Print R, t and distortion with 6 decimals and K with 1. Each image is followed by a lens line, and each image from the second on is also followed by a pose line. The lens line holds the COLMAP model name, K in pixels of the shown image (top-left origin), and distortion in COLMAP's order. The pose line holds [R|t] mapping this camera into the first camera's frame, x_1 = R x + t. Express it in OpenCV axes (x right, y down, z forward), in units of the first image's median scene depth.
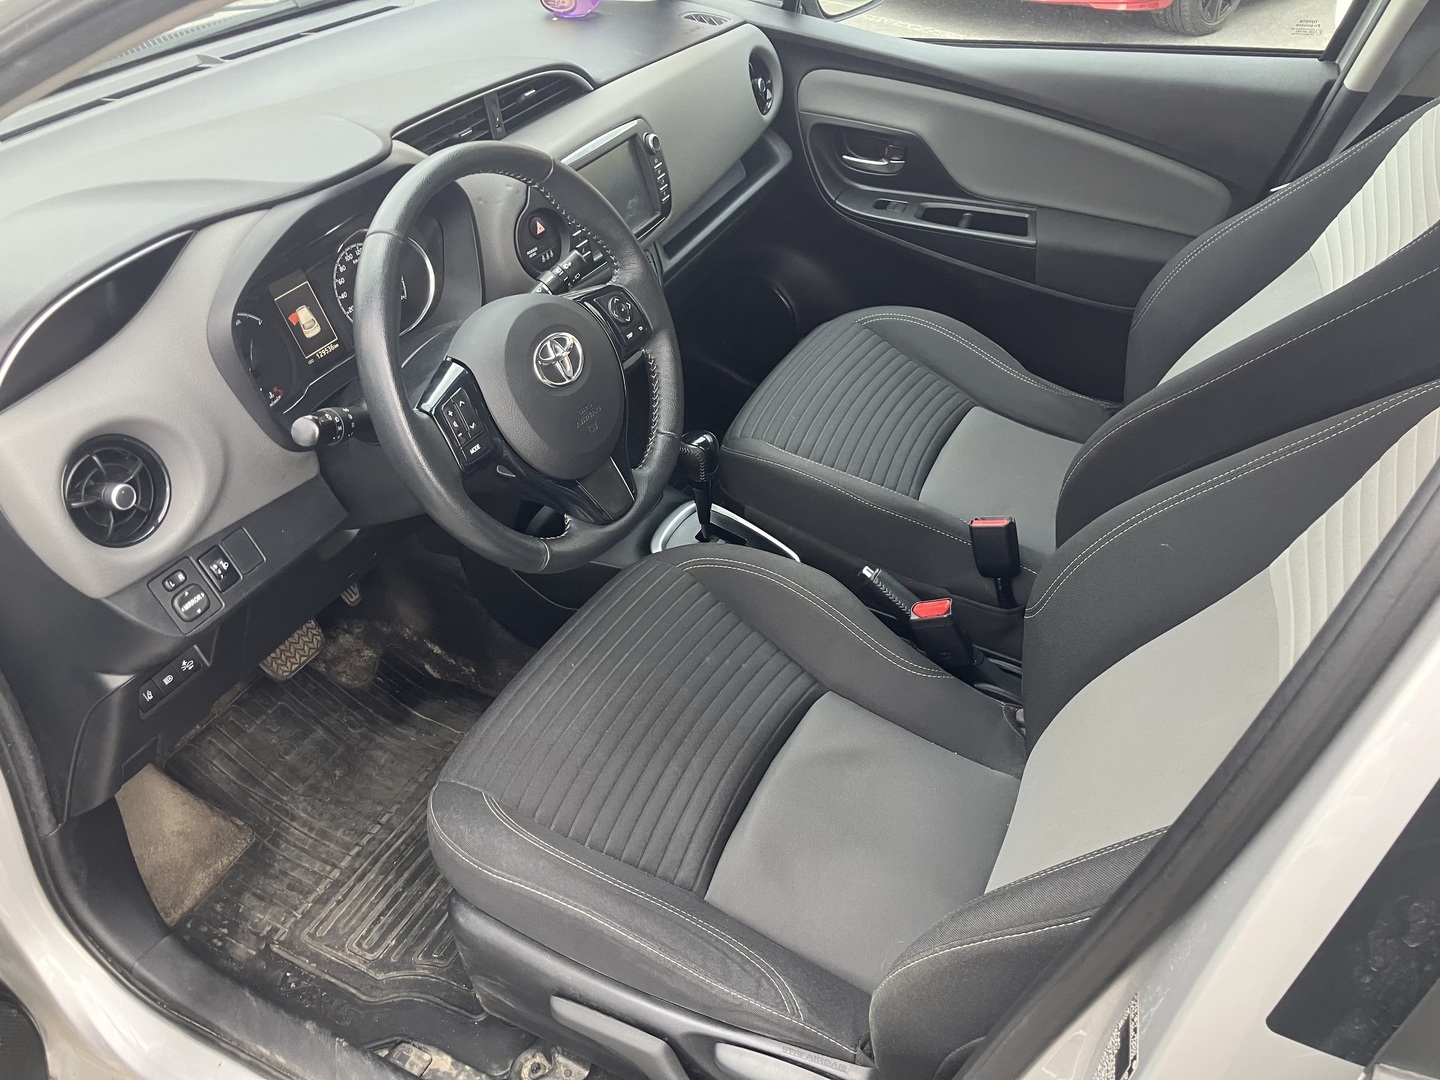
lens RADIAL K [[1144.6, 0, 720.0], [0, 1144.6, 540.0], [0, 0, 1]] dist [0.004380, 0.000019]
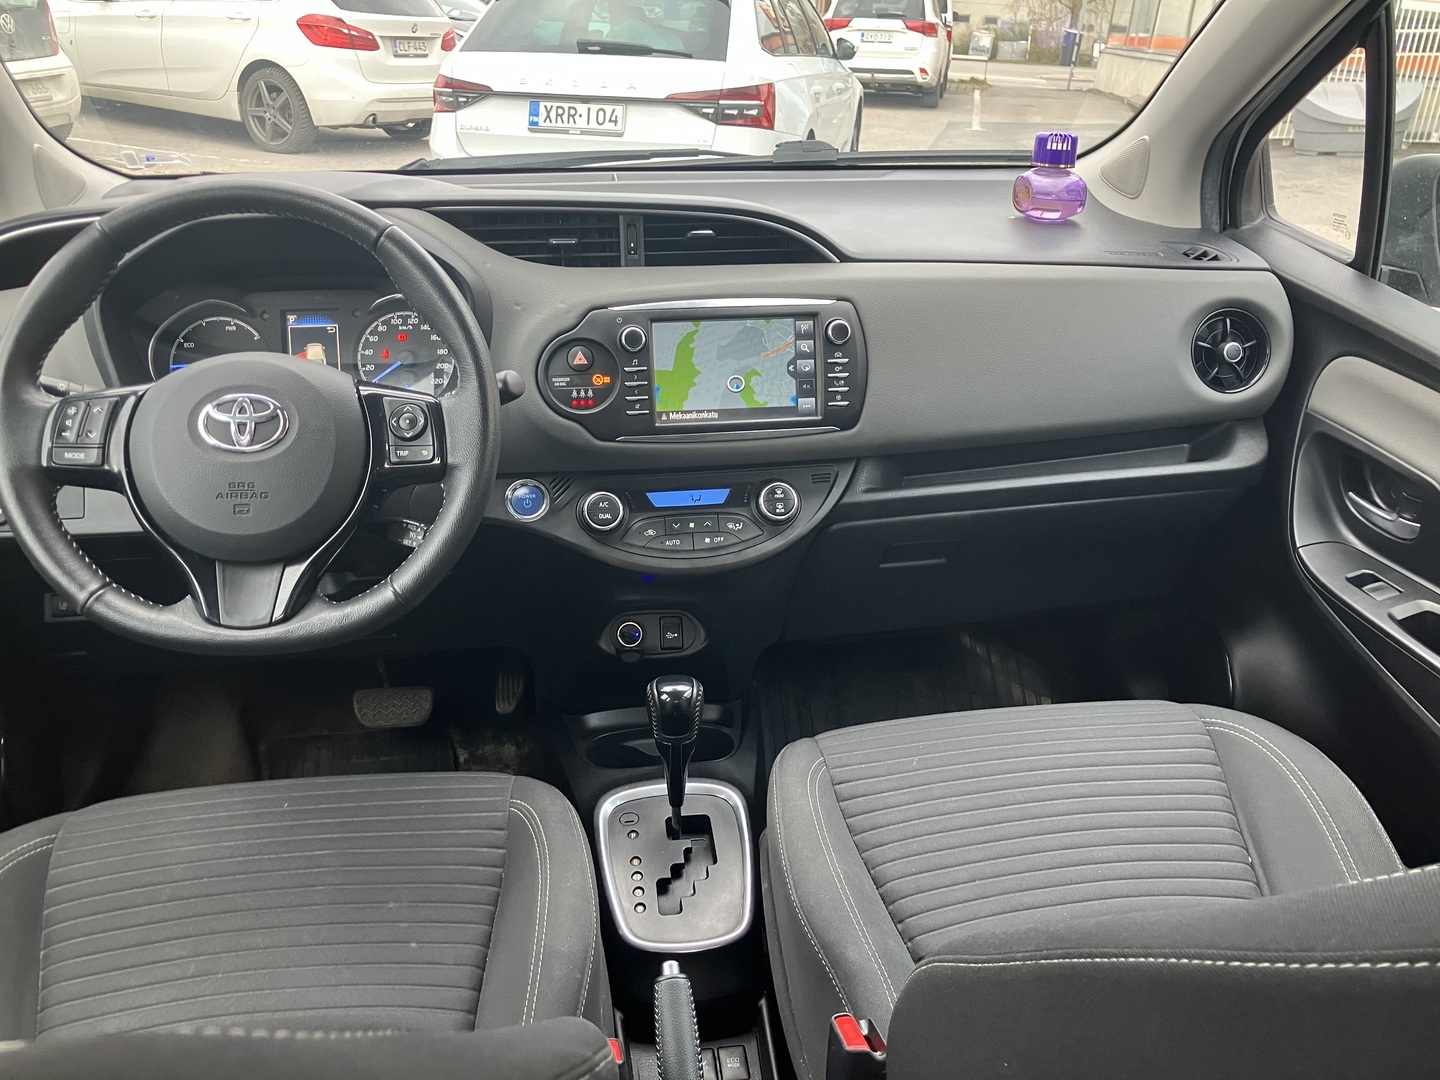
lens RADIAL K [[1144.6, 0, 720.0], [0, 1144.6, 540.0], [0, 0, 1]] dist [0.004380, 0.000019]
pose [[0.561018, 0.345879, -0.752081, 0.580740], [-0.504335, 0.863258, 0.020798, -0.222321], [0.656433, 0.367633, 0.658742, 0.545558]]
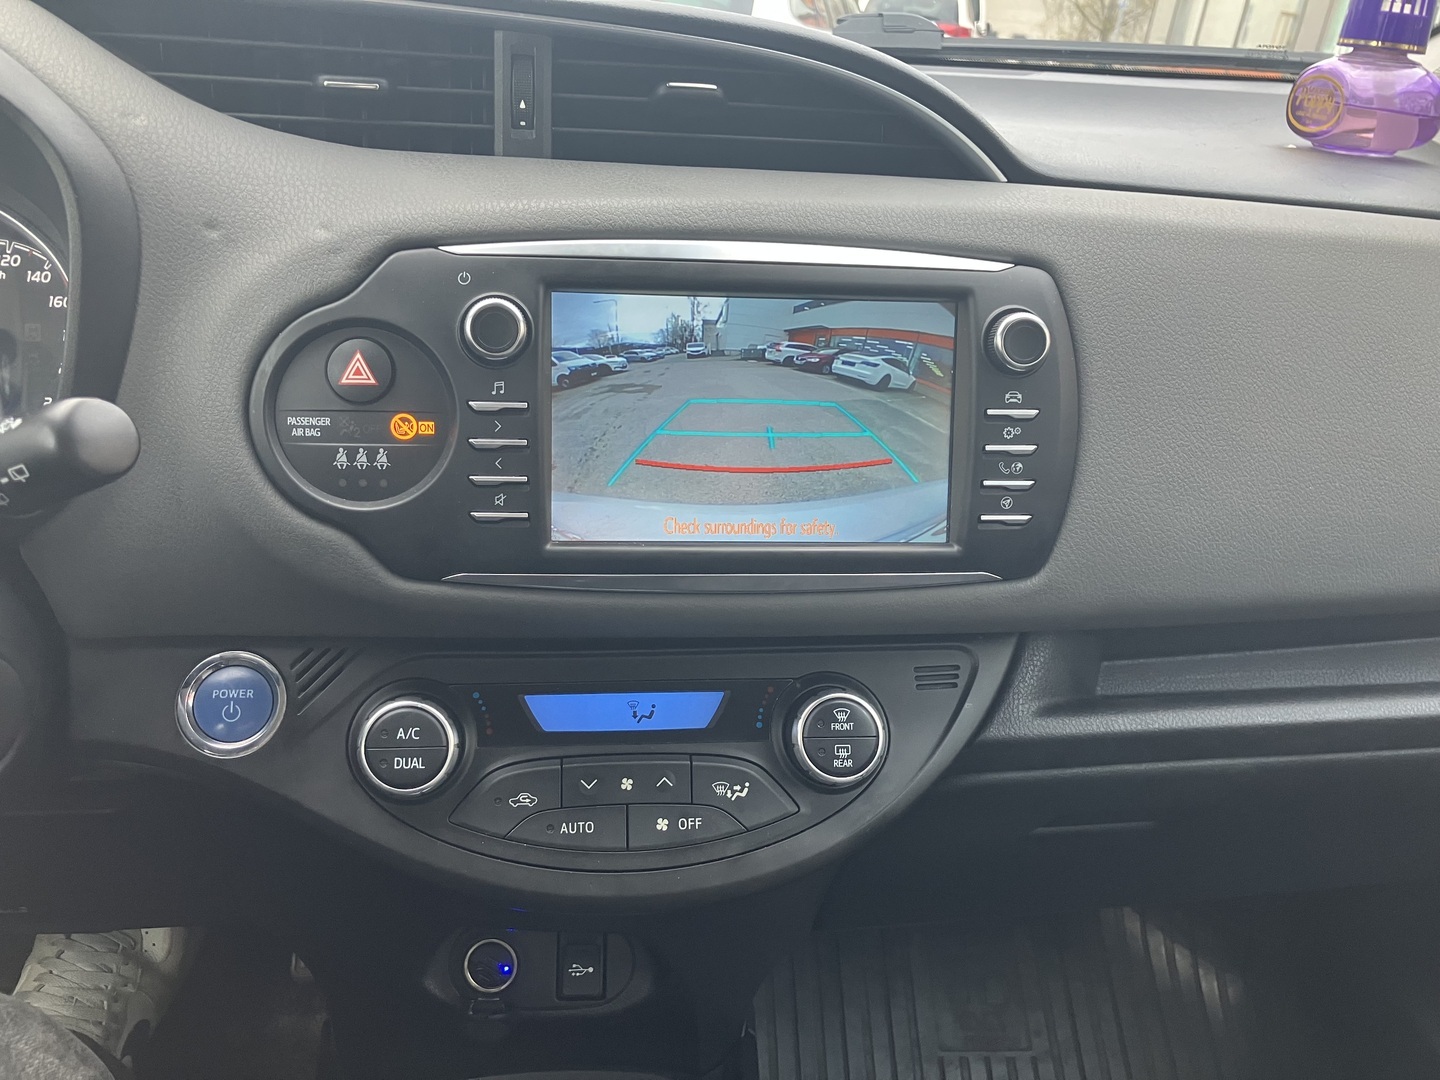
lens RADIAL K [[1250.6, 0, 717.5], [0, 1250.6, 517.8], [0, 0, 1]] dist [-0.000966, -0.002061]
pose [[0.542465, 0.349997, -0.763698, 0.188502], [-0.553098, 0.833042, -0.011096, -0.285796], [0.632309, 0.428419, 0.645479, 0.834879]]
